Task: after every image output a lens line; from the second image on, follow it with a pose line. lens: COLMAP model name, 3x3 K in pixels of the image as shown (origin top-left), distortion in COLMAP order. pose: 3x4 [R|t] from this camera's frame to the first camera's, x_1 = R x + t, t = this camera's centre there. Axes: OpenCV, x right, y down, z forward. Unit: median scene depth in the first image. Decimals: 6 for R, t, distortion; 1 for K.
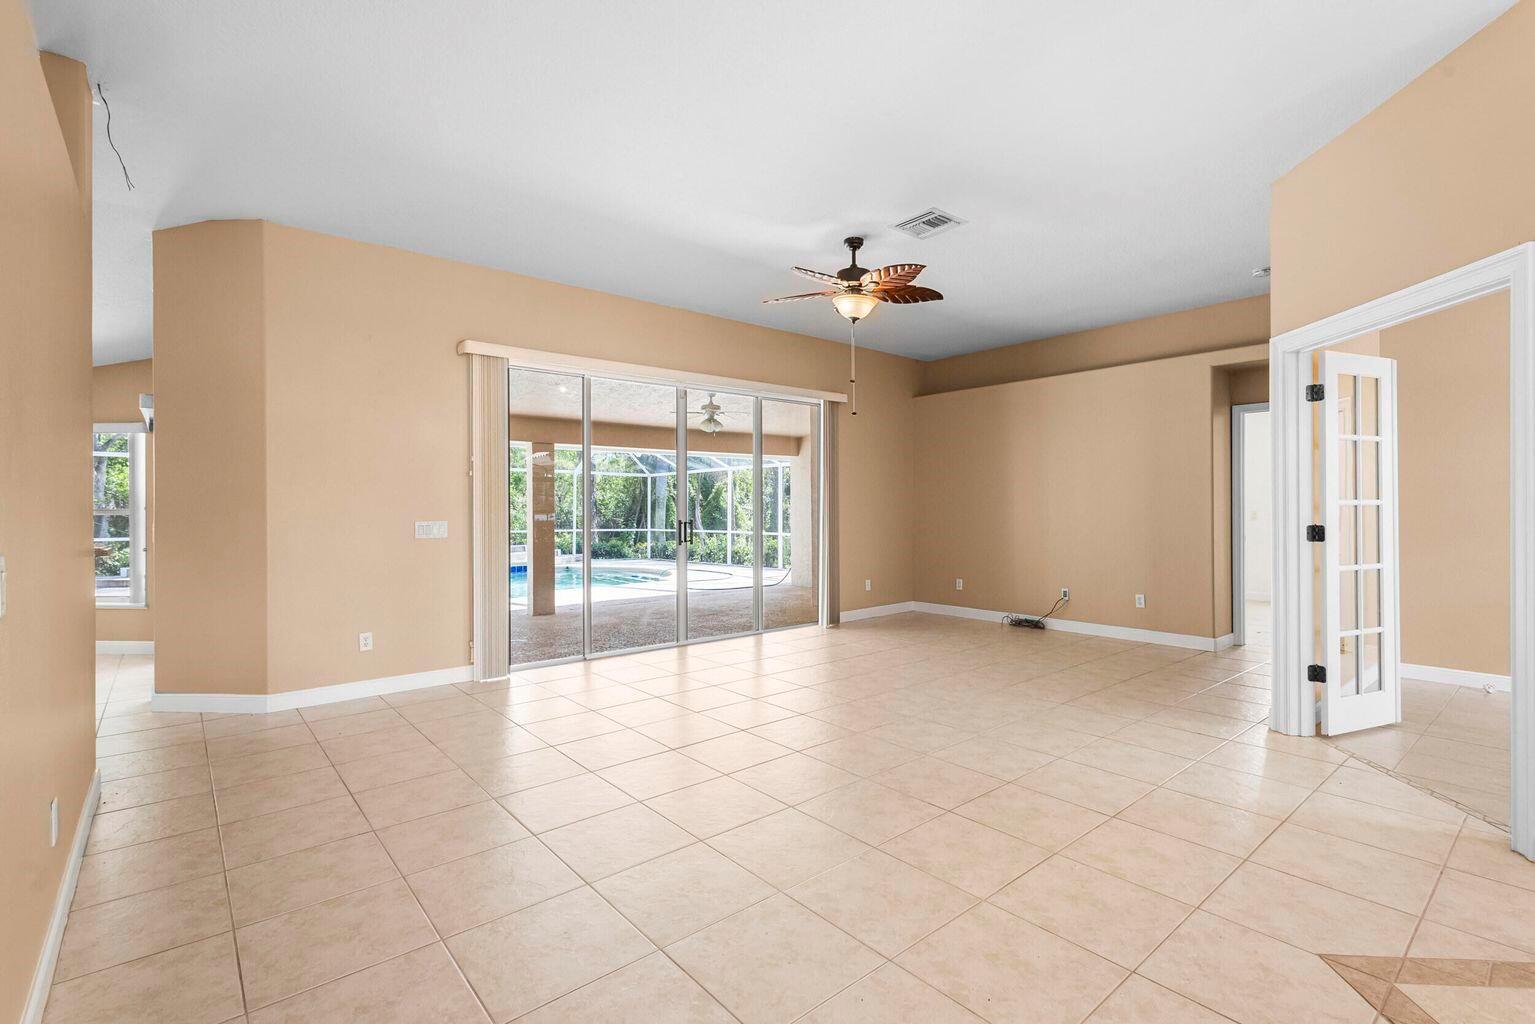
lens RADIAL K [[707.0, 0, 774.3], [0, 707.0, 512.1], [0, 0, 1]] dist [0.000919, -0.000211]
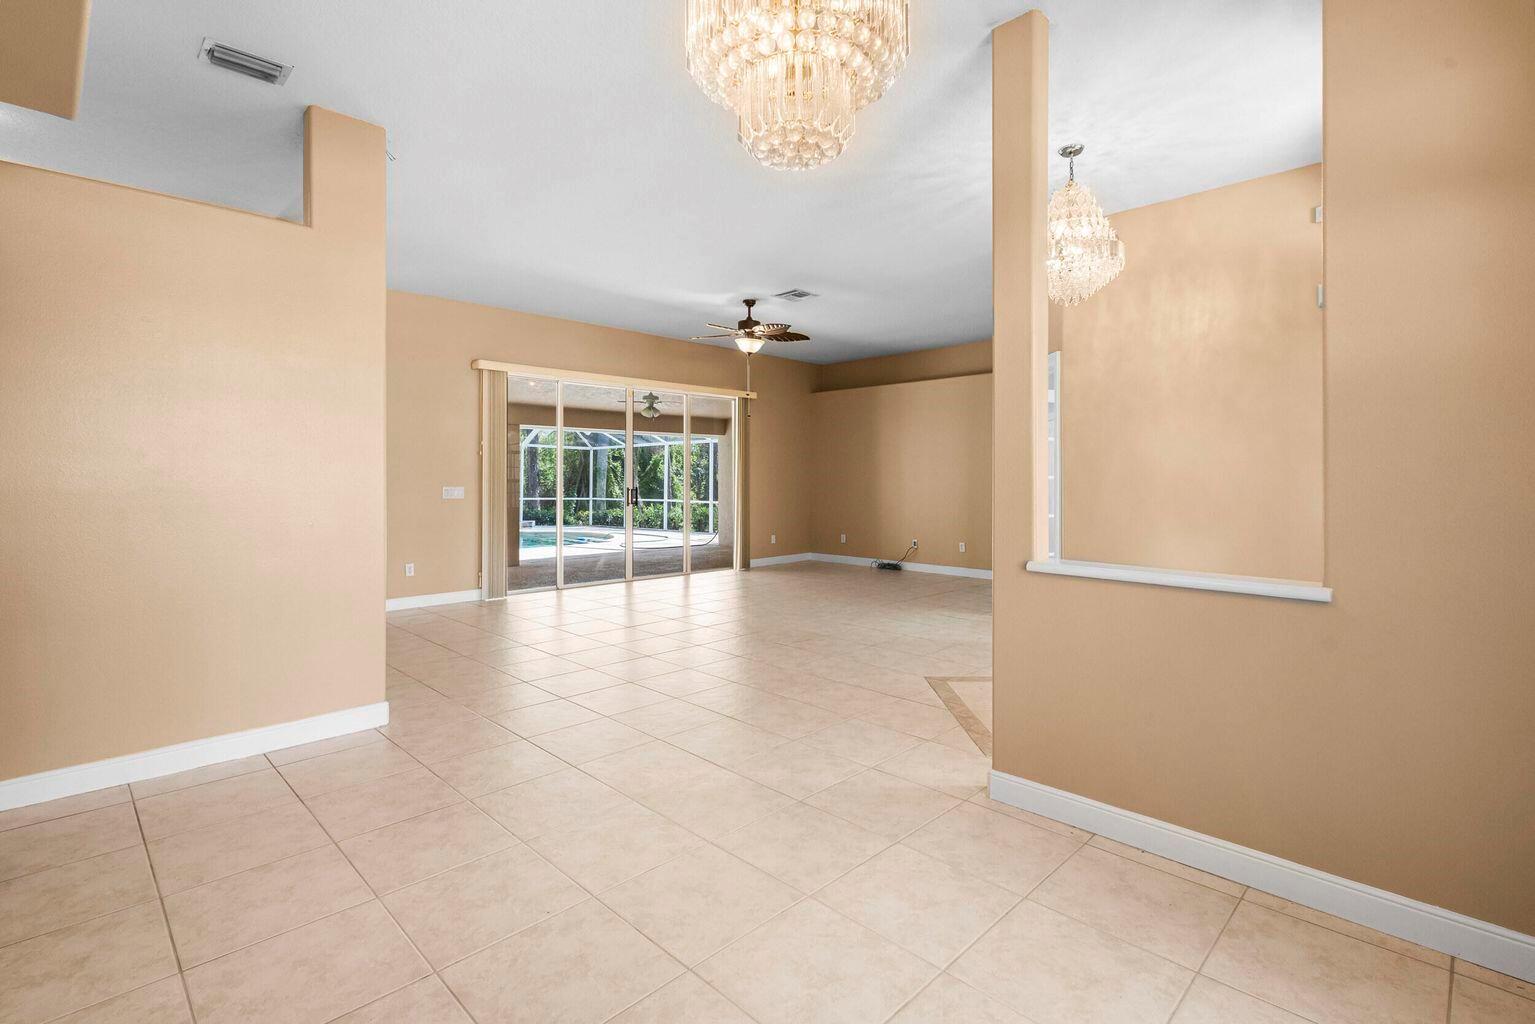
lens RADIAL K [[719.4, 0, 760.6], [0, 719.4, 479.1], [0, 0, 1]] dist [0.091176, -0.039585]
pose [[0.997743, 0.005702, 0.066903, 0.011572], [-0.005275, 0.999965, -0.006561, 0.001256], [-0.066938, 0.006193, 0.997738, -0.172297]]
